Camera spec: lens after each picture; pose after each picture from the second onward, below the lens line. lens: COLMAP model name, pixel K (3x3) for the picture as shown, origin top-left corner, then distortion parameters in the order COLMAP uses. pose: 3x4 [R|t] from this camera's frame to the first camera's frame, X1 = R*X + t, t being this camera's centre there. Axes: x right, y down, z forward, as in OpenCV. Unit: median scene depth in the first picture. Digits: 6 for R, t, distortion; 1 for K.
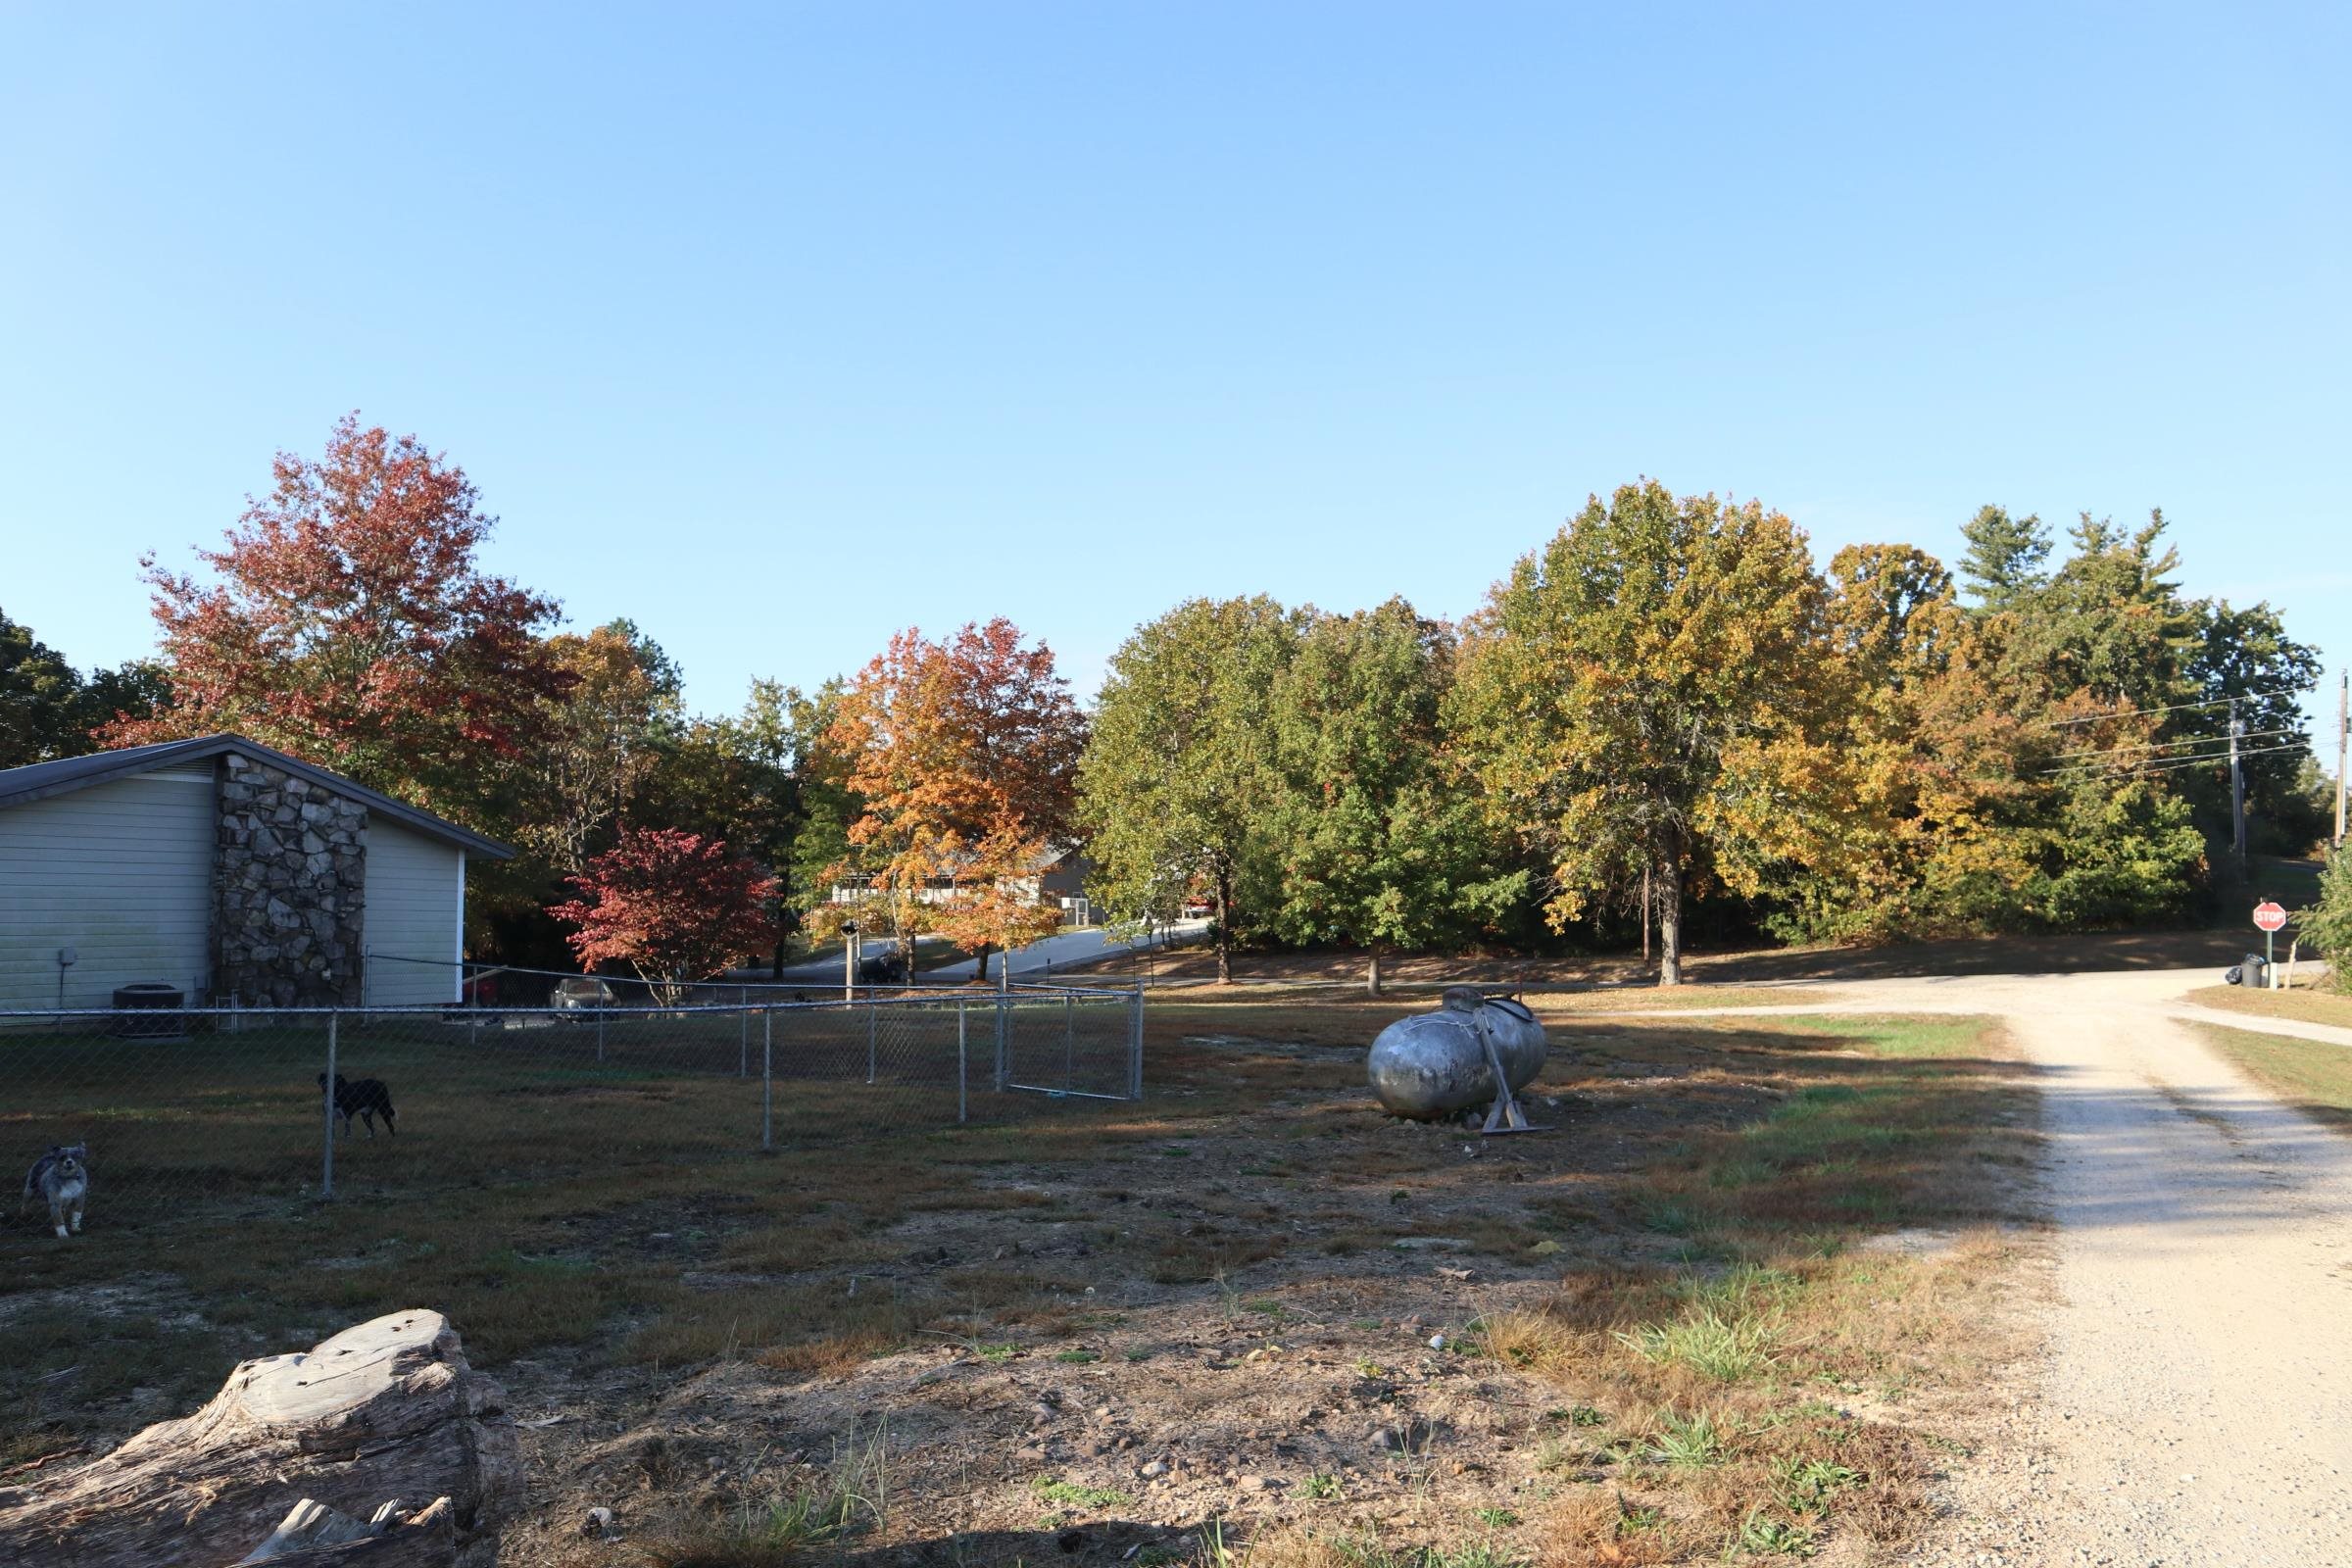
lens RADIAL K [[1558.1, 0, 1182.7], [0, 1558.1, 784.0], [0, 0, 1]] dist [-0.149774, 0.072890]
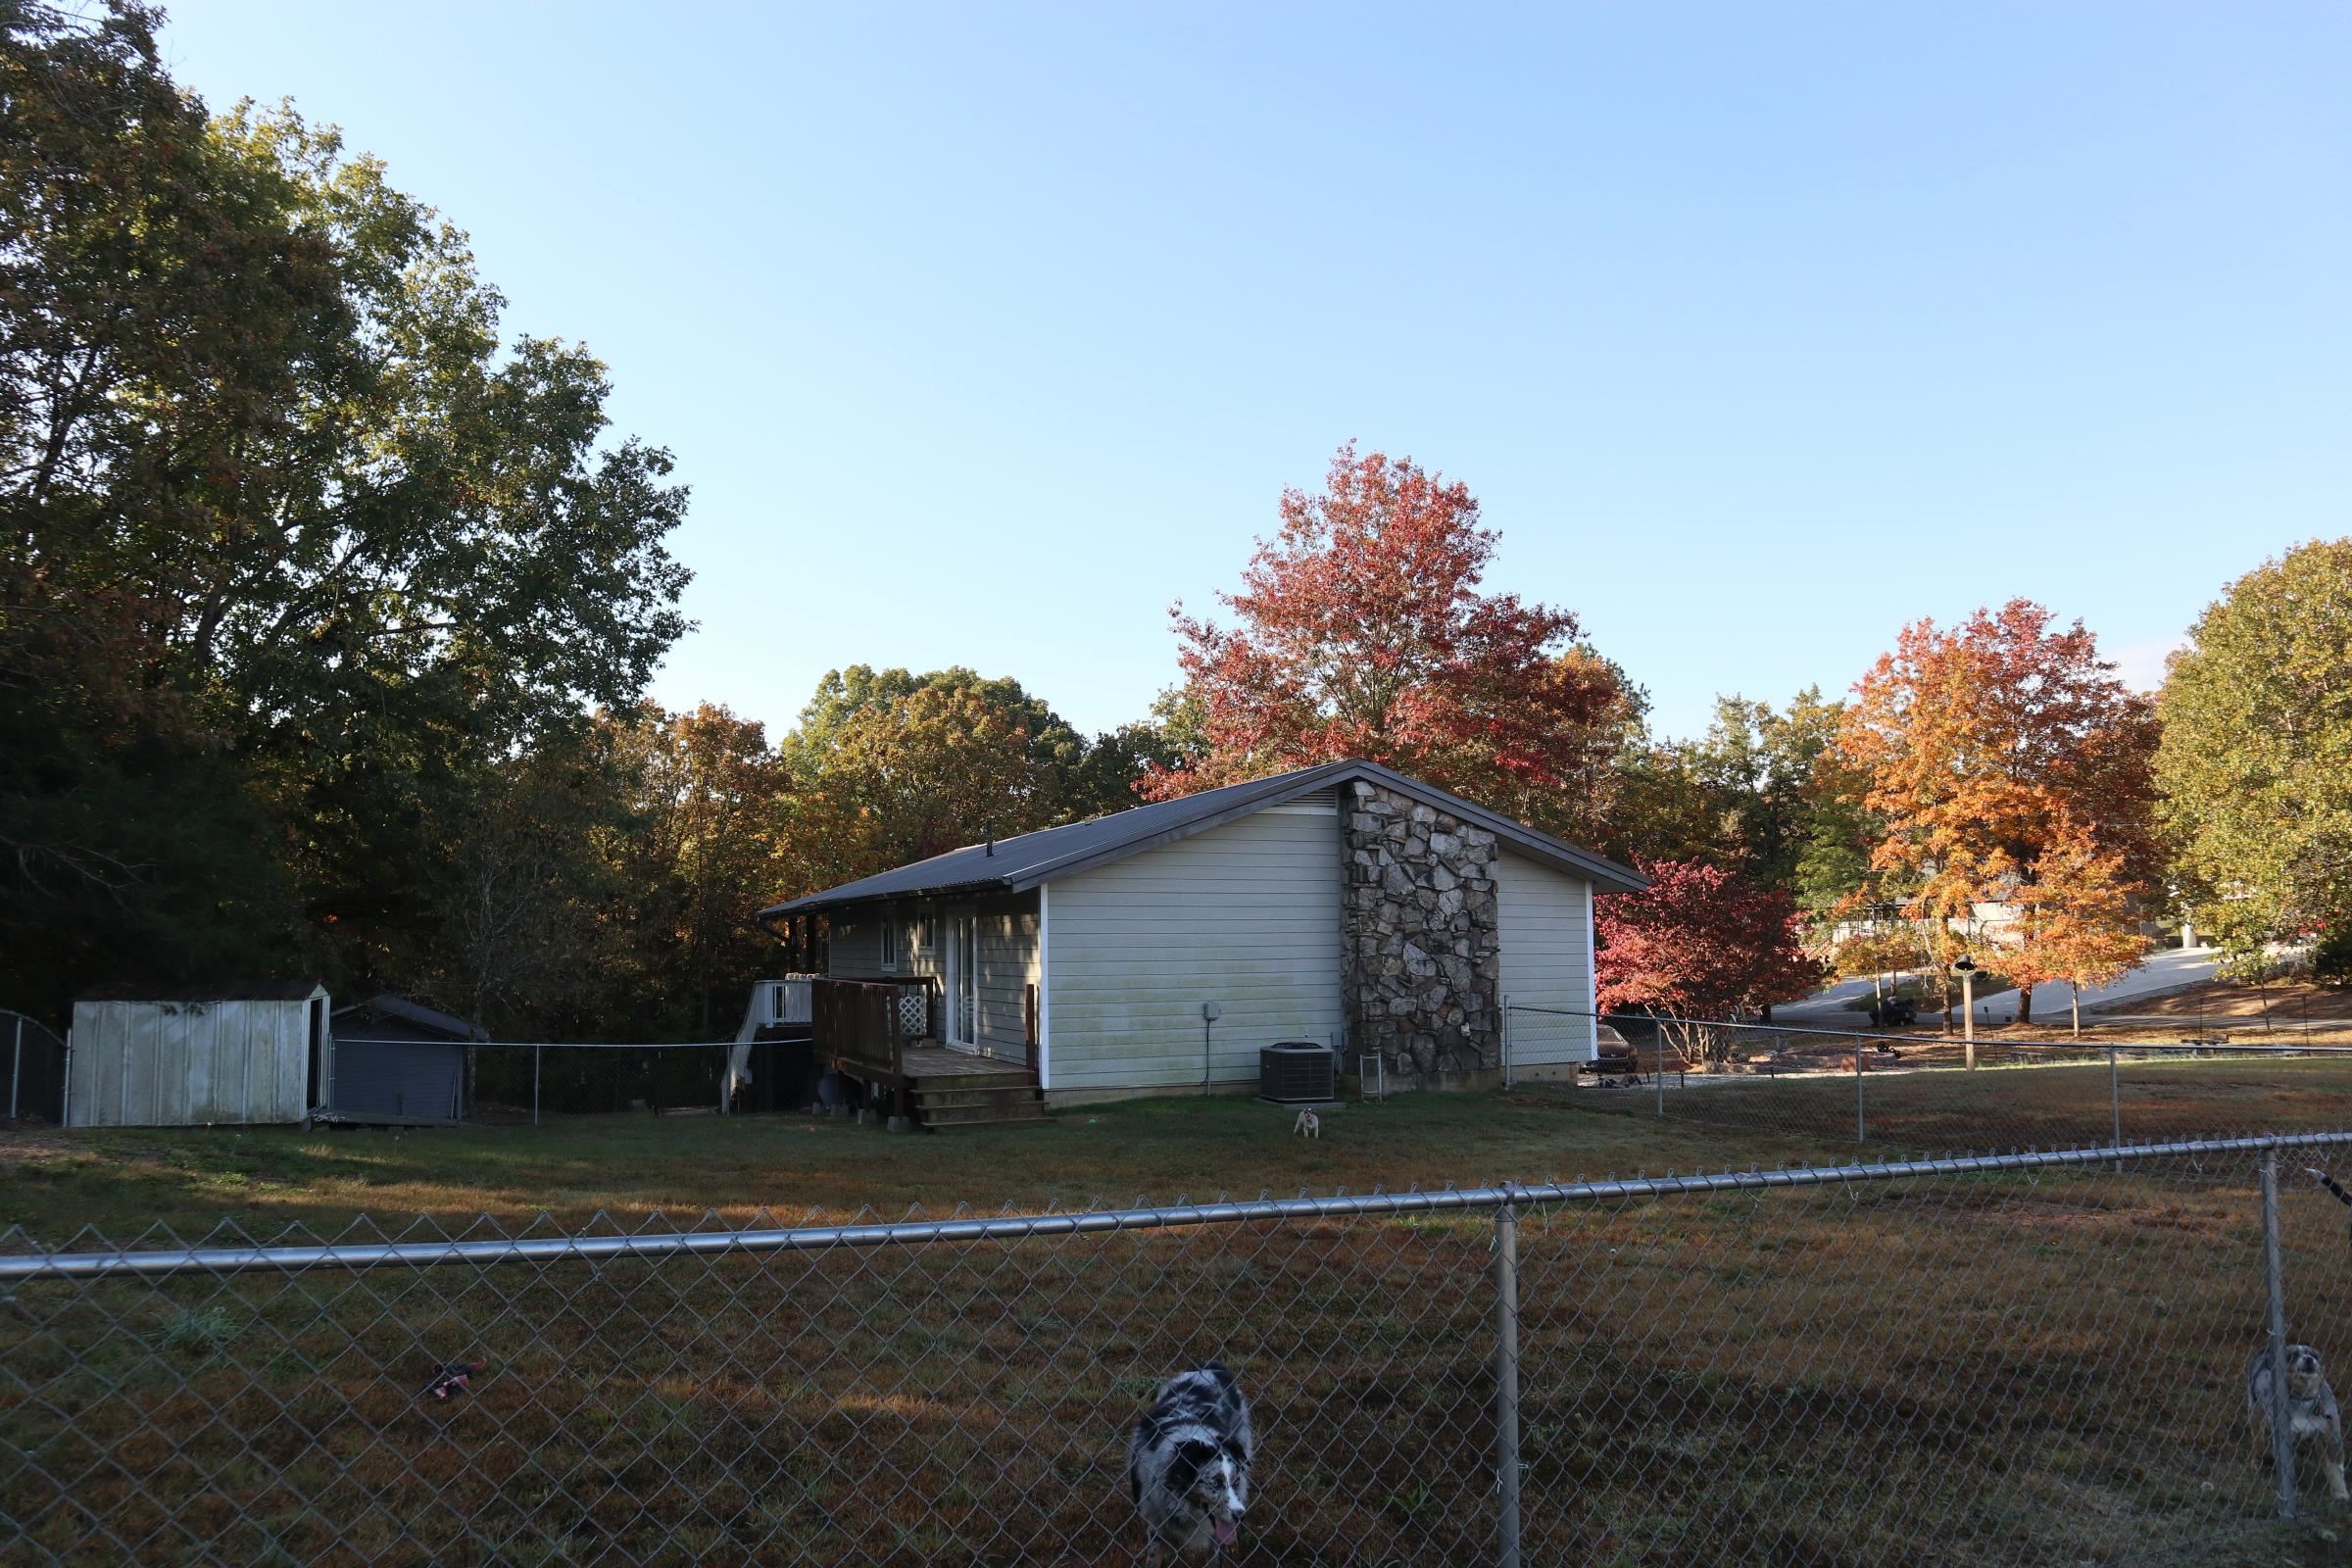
lens RADIAL K [[1558.1, 0, 1182.7], [0, 1558.1, 784.0], [0, 0, 1]] dist [-0.149774, 0.072890]
pose [[0.851405, -0.061646, -0.520874, -0.142174], [0.048552, 0.998068, -0.038761, 0.007210], [0.522257, 0.007712, 0.852753, 0.088004]]
